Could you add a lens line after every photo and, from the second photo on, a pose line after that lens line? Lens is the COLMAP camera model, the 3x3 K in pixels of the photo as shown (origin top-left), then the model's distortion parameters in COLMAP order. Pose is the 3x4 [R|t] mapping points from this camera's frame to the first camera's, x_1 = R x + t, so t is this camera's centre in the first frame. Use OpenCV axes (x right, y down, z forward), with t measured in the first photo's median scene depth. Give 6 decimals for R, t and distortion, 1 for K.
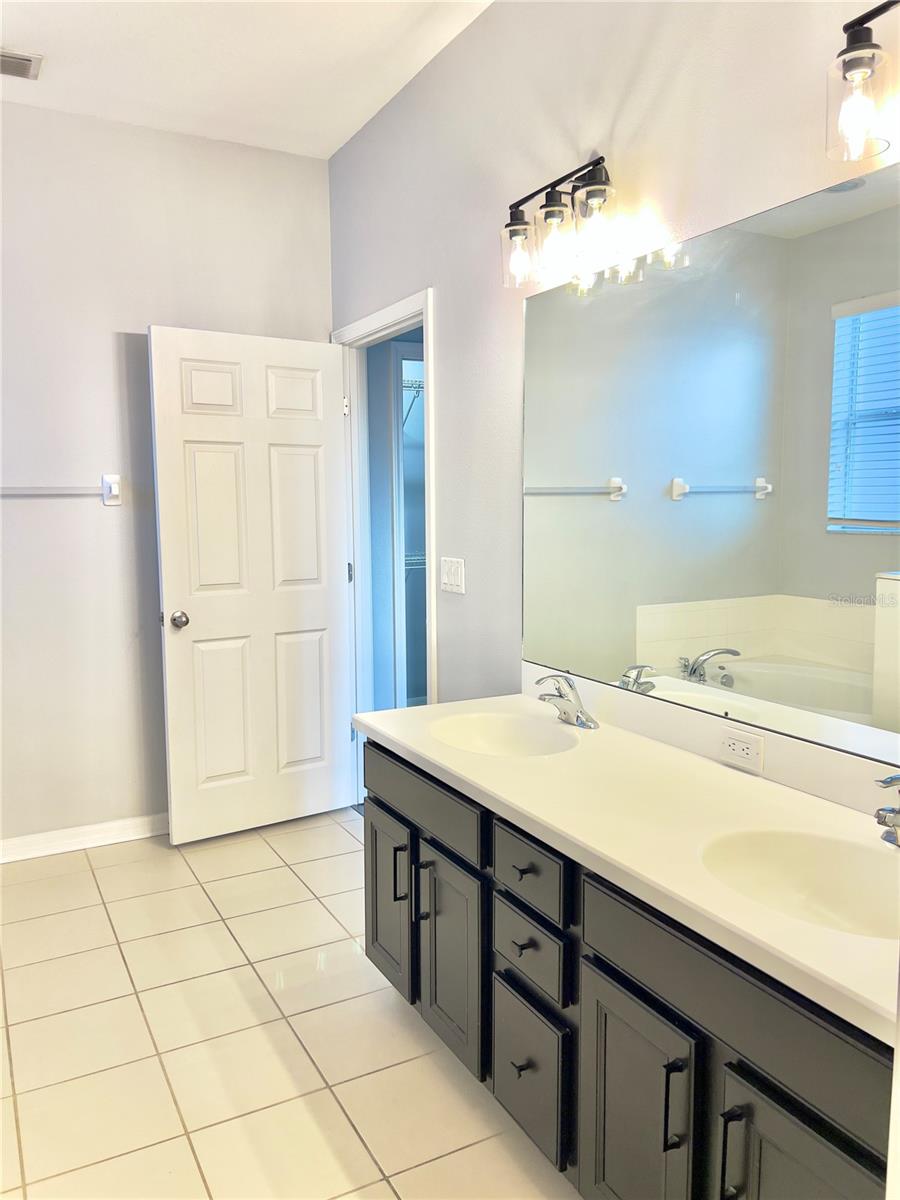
lens RADIAL K [[912.5, 0, 443.2], [0, 912.5, 603.3], [0, 0, 1]] dist [0.044554, -0.054613]
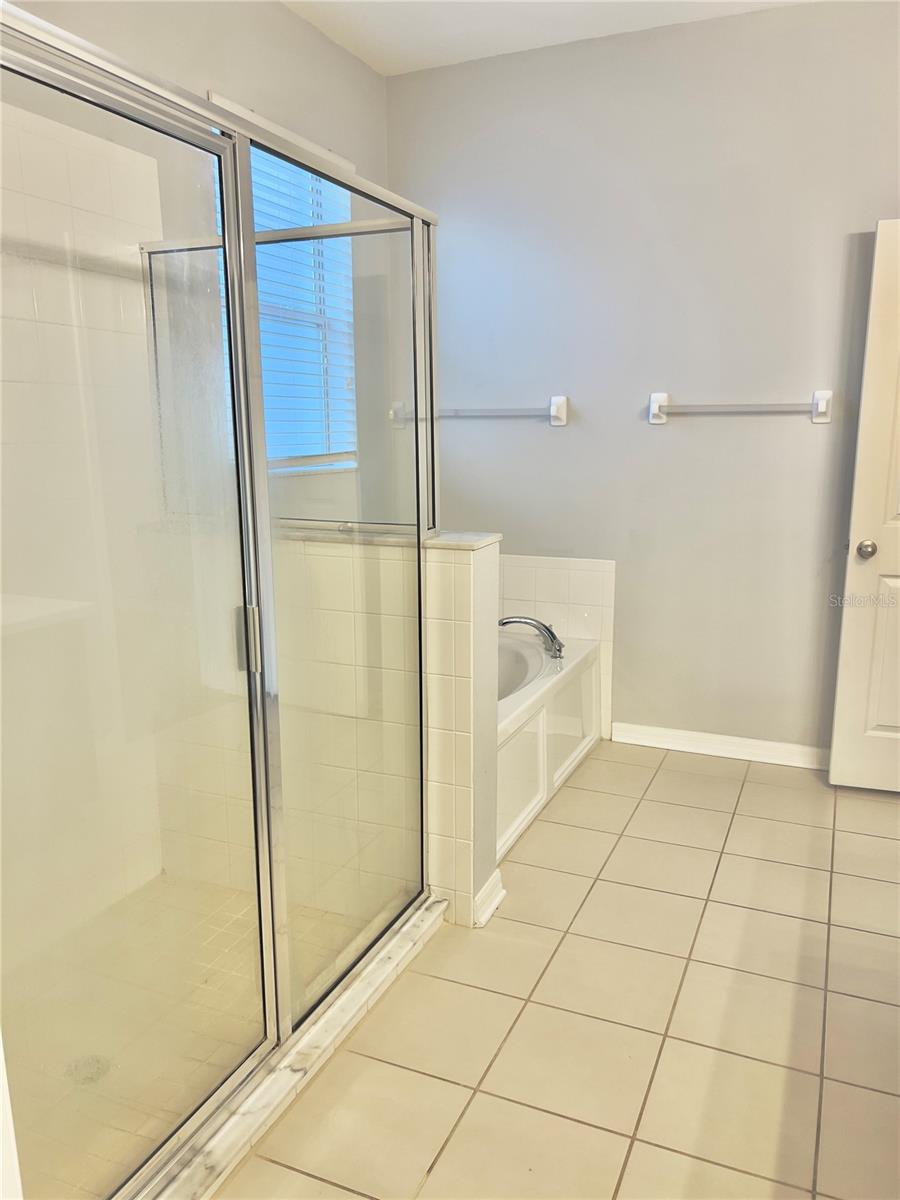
lens RADIAL K [[912.5, 0, 443.6], [0, 912.5, 601.9], [0, 0, 1]] dist [0.044554, -0.054613]
pose [[0.616034, 0.156464, -0.772024, 0.170162], [-0.088762, 0.987621, 0.129331, -0.011681], [0.782703, -0.011146, 0.622296, 0.095233]]
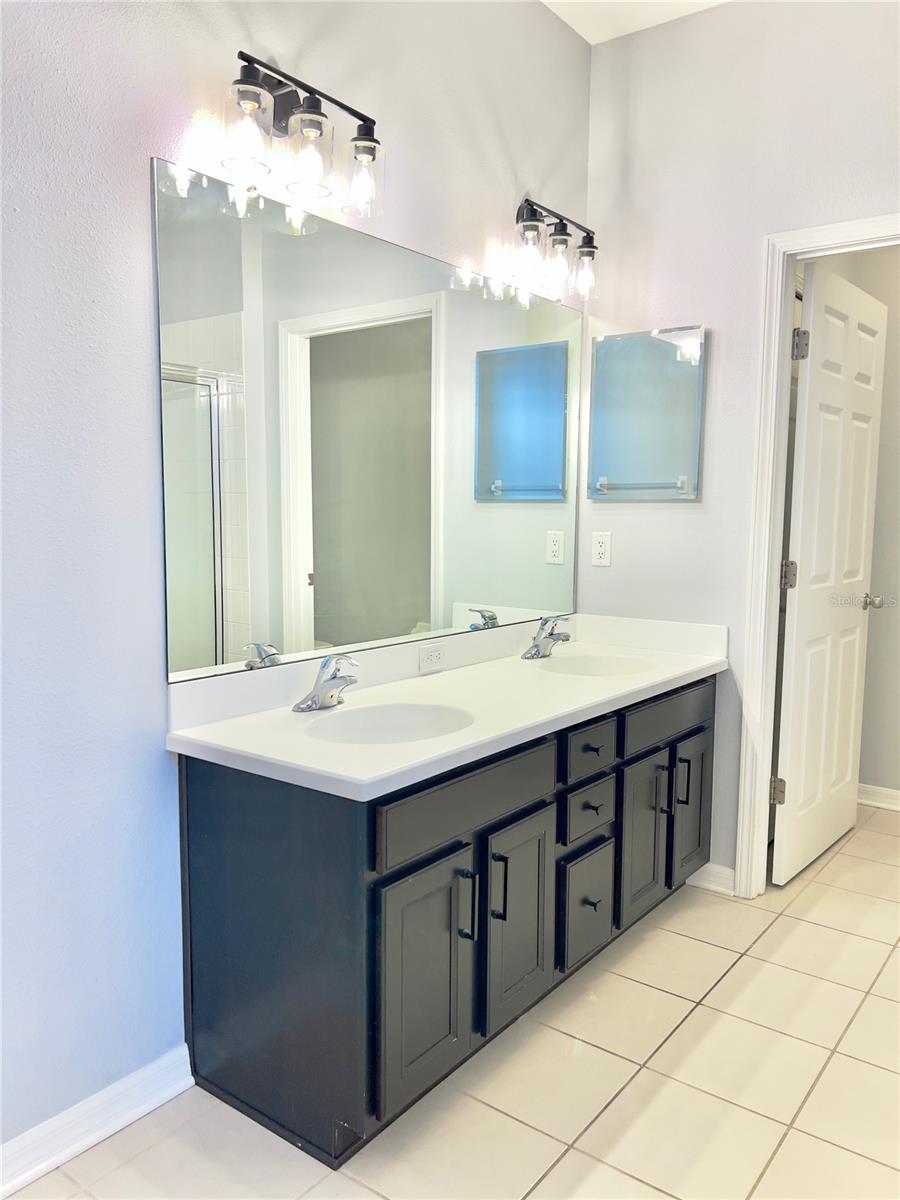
lens RADIAL K [[912.5, 0, 437.8], [0, 912.5, 597.1], [0, 0, 1]] dist [0.044554, -0.054613]
pose [[-0.423230, -0.083527, 0.902164, -0.497632], [0.099895, 0.985368, 0.138094, -0.063410], [-0.900498, 0.148567, -0.408694, 0.865668]]
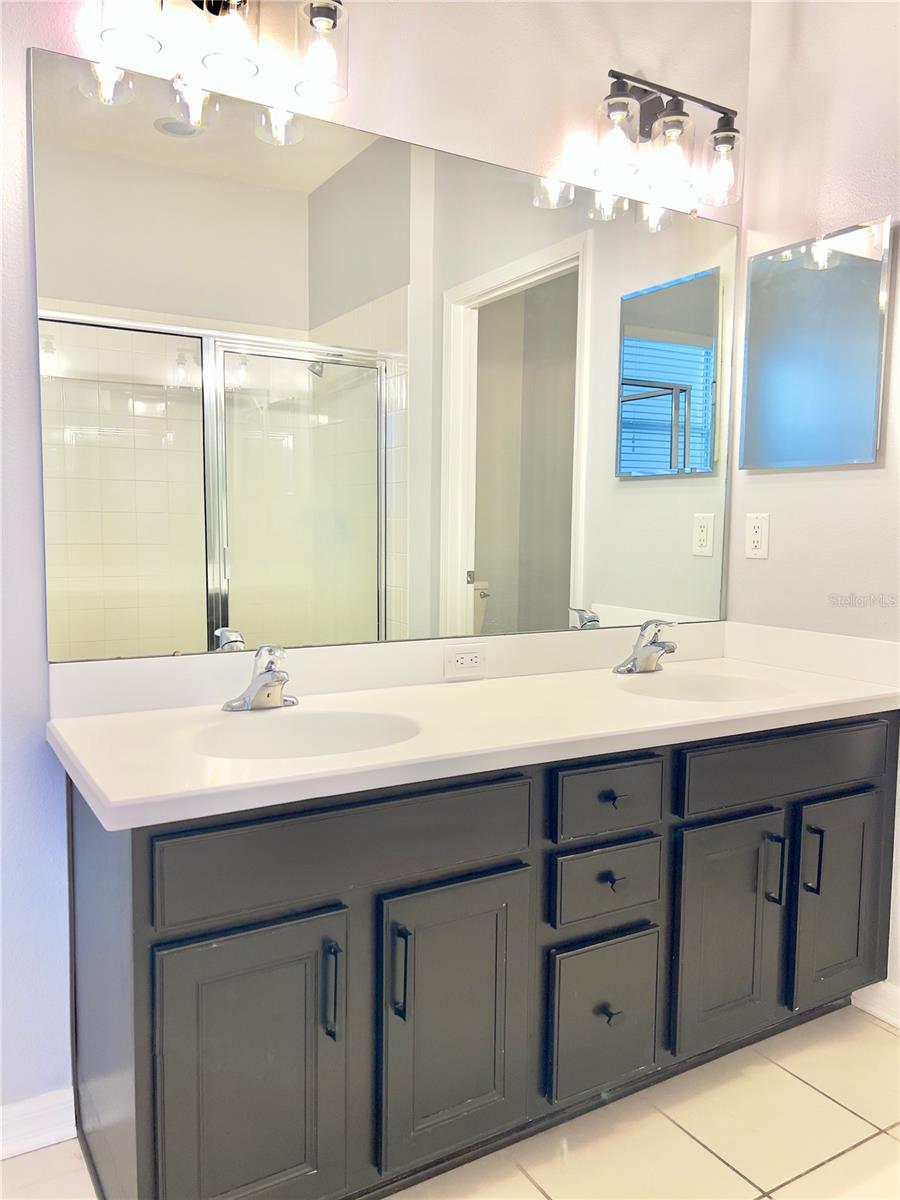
lens RADIAL K [[912.5, 0, 455.4], [0, 912.5, 596.0], [0, 0, 1]] dist [0.044554, -0.054613]
pose [[-0.061108, -0.076860, 0.995168, -0.416688], [0.102234, 0.991305, 0.082839, -0.004155], [-0.992882, 0.106802, -0.052719, 0.605732]]
